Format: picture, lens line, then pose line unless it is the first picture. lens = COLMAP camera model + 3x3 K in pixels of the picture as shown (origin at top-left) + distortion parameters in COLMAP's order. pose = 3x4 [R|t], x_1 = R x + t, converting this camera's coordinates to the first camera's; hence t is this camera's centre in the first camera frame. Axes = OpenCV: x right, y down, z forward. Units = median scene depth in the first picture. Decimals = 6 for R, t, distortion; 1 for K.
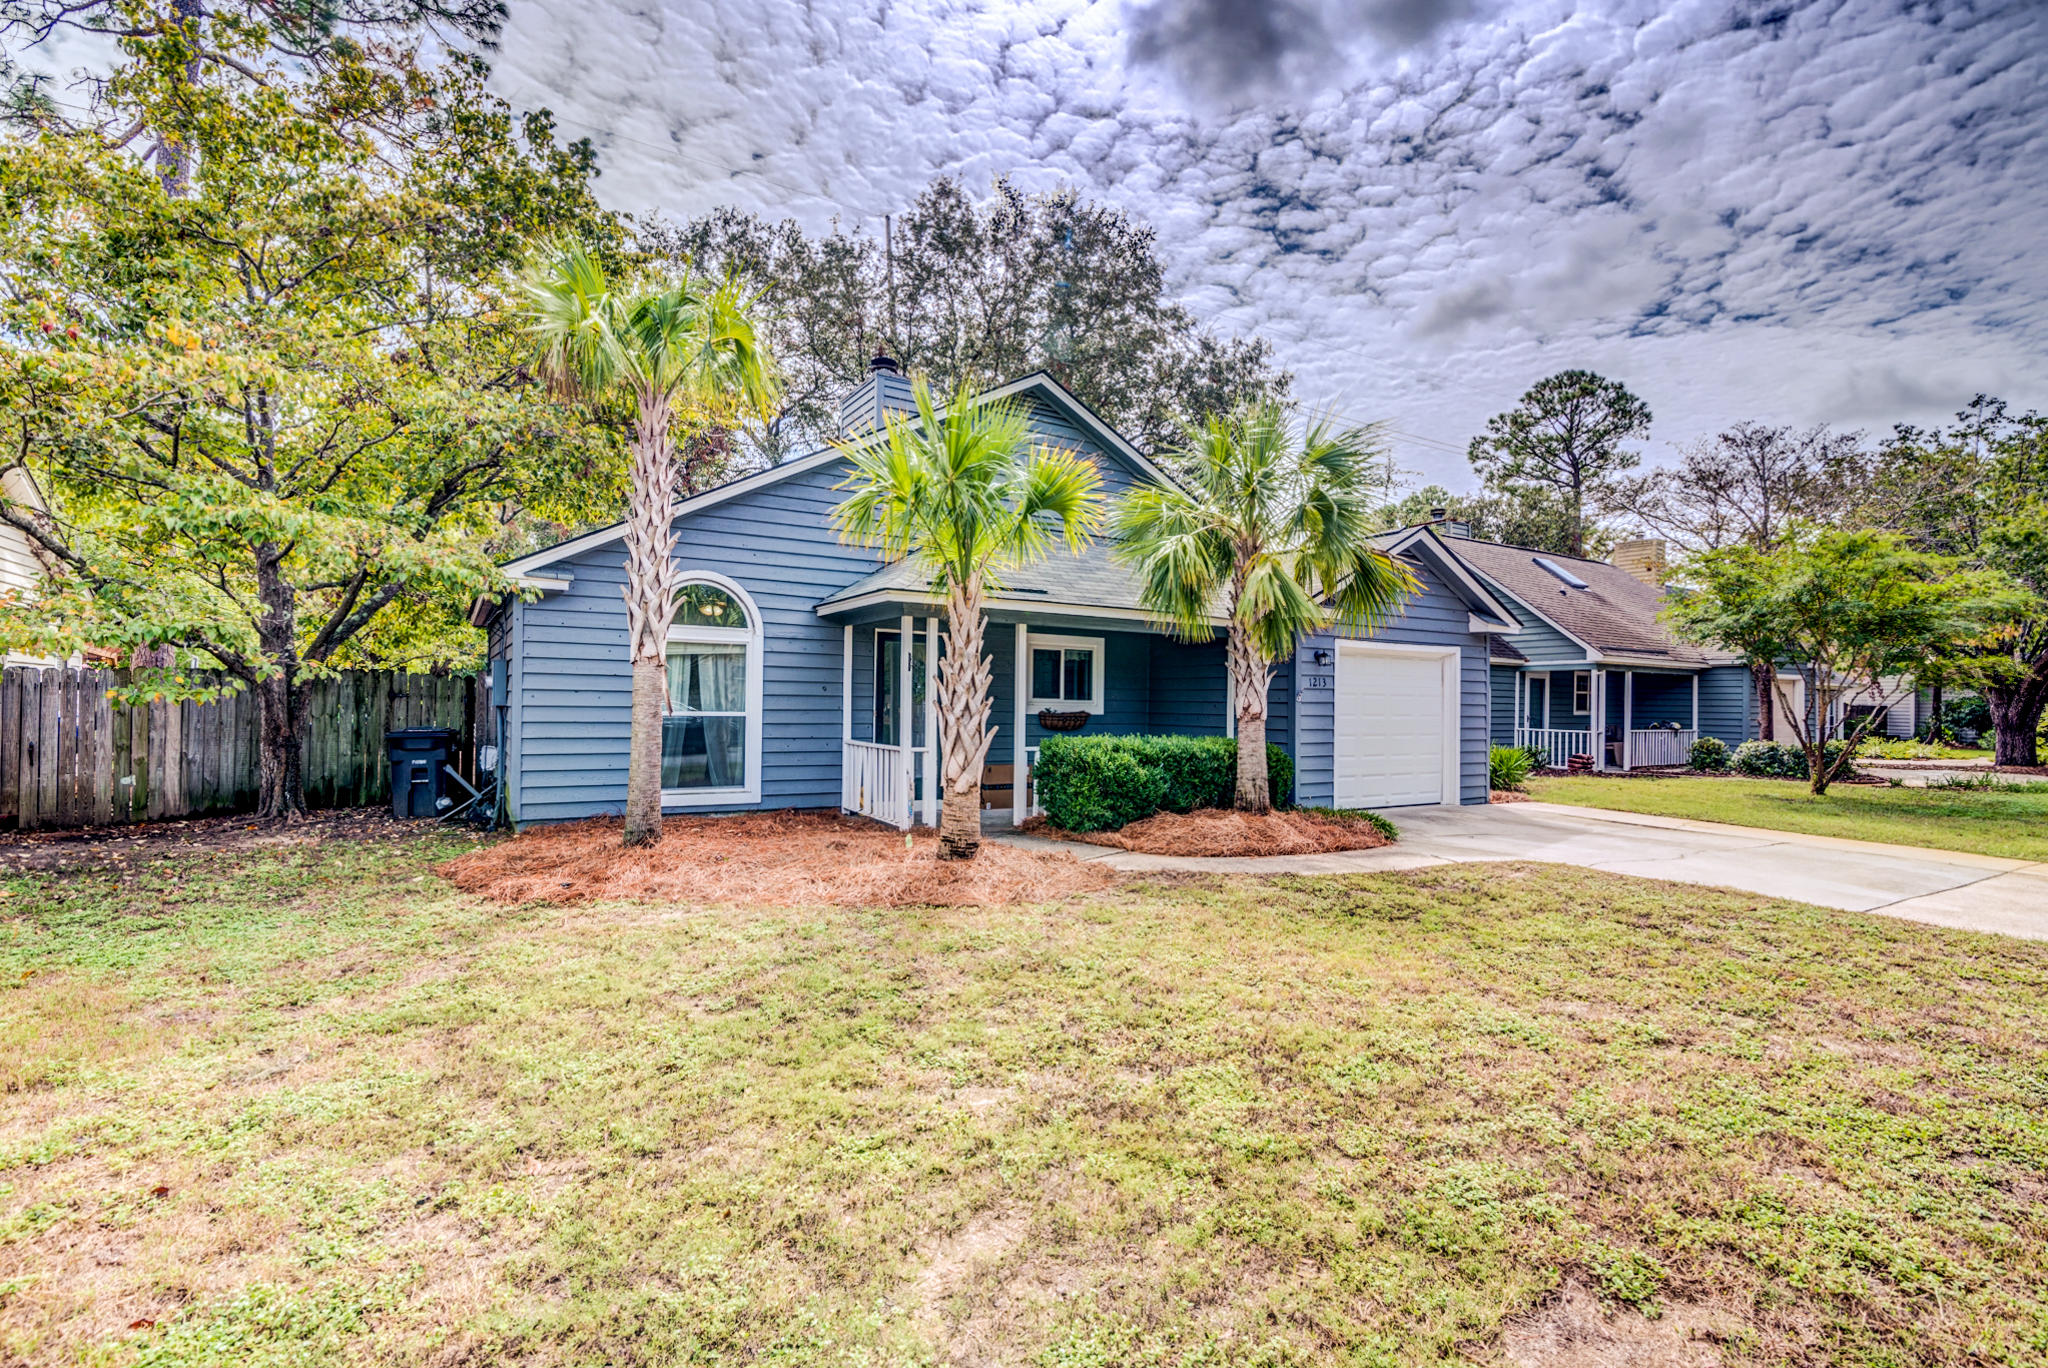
lens RADIAL K [[940.4, 0, 1026.7], [0, 940.4, 689.3], [0, 0, 1]] dist [-0.018163, 0.000424]
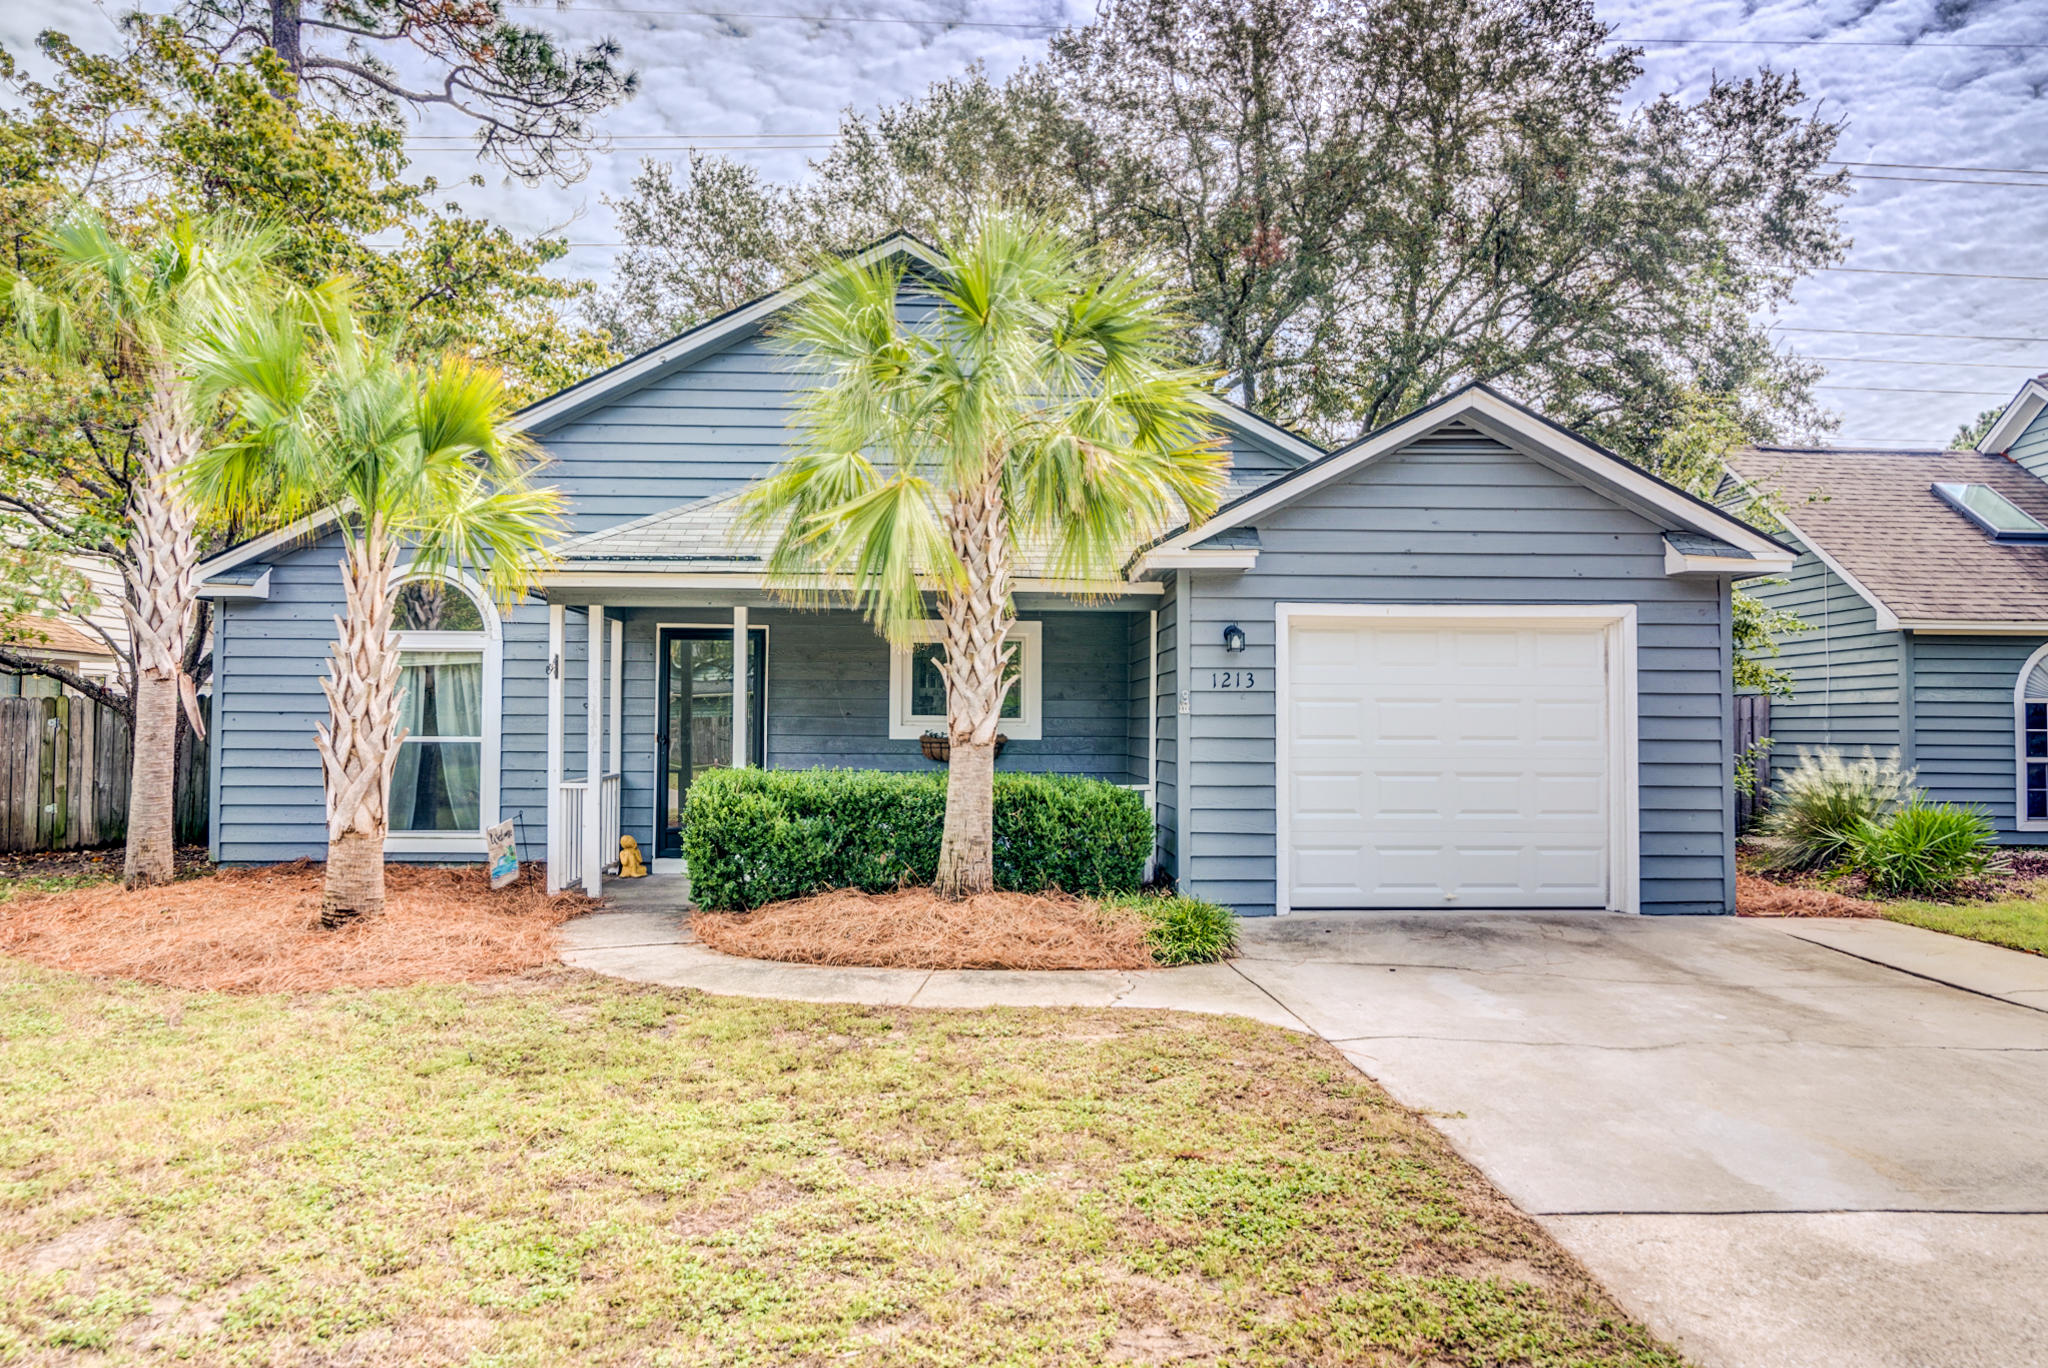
lens RADIAL K [[1321.4, 0, 1025.3], [0, 1321.4, 687.9], [0, 0, 1]] dist [-0.001476, -0.001110]
pose [[0.872964, -0.023668, -0.487210, 0.645865], [0.013787, 0.999620, -0.023857, 0.015902], [0.487590, 0.014109, 0.872959, 0.254191]]
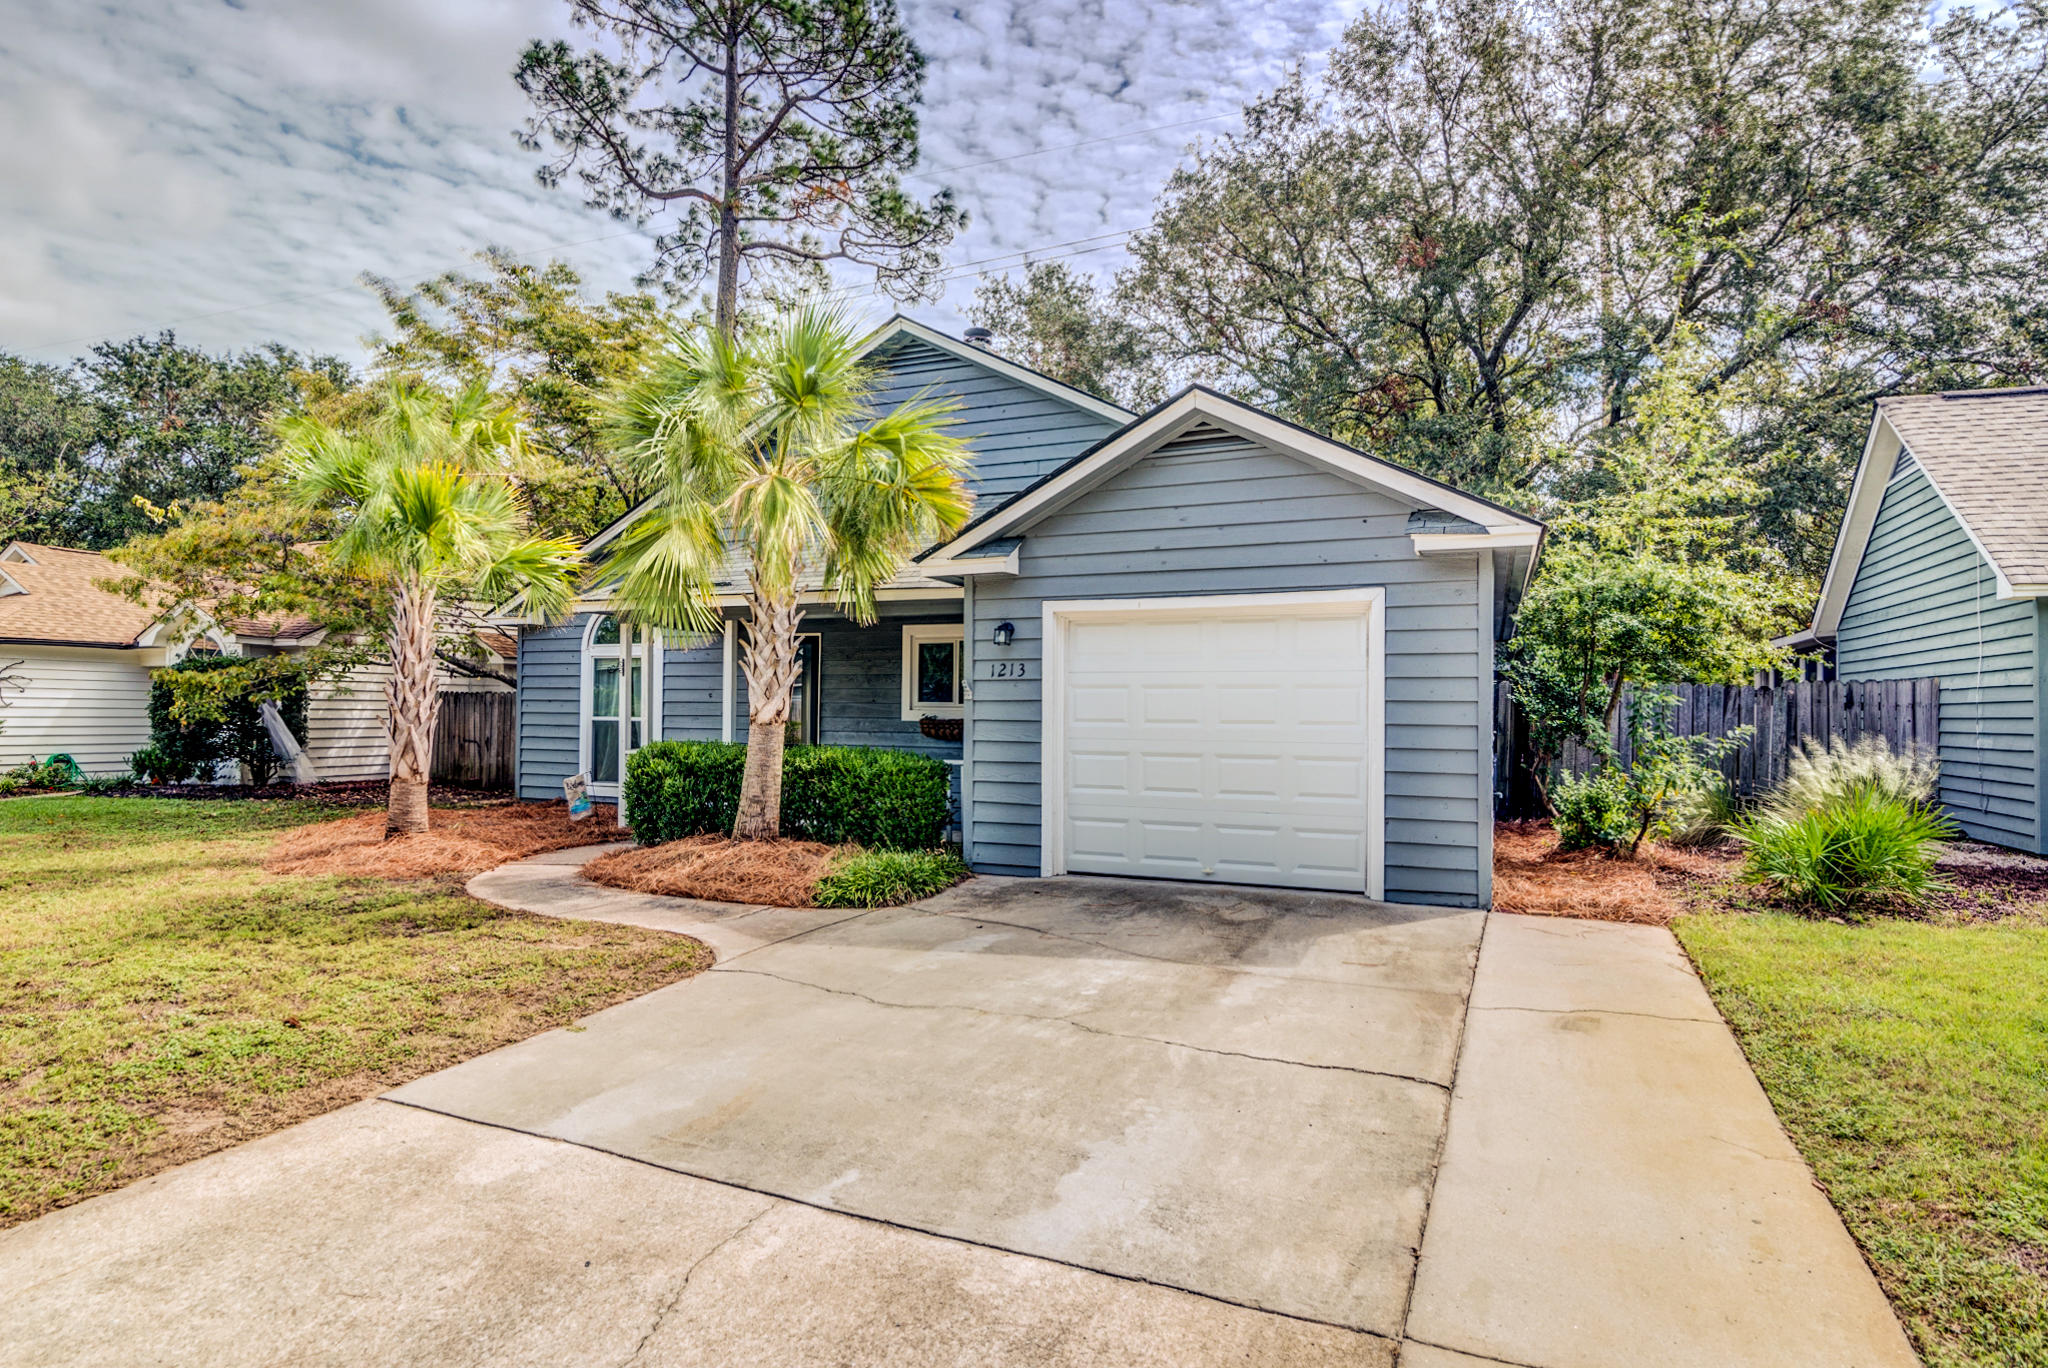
lens RADIAL K [[1095.0, 0, 1020.9], [0, 1095.0, 688.3], [0, 0, 1]] dist [-0.014028, -0.000009]
pose [[0.569048, -0.026213, -0.821887, 1.033365], [0.011445, 0.999647, -0.023958, 0.025919], [0.822225, 0.004227, 0.569147, 0.621154]]
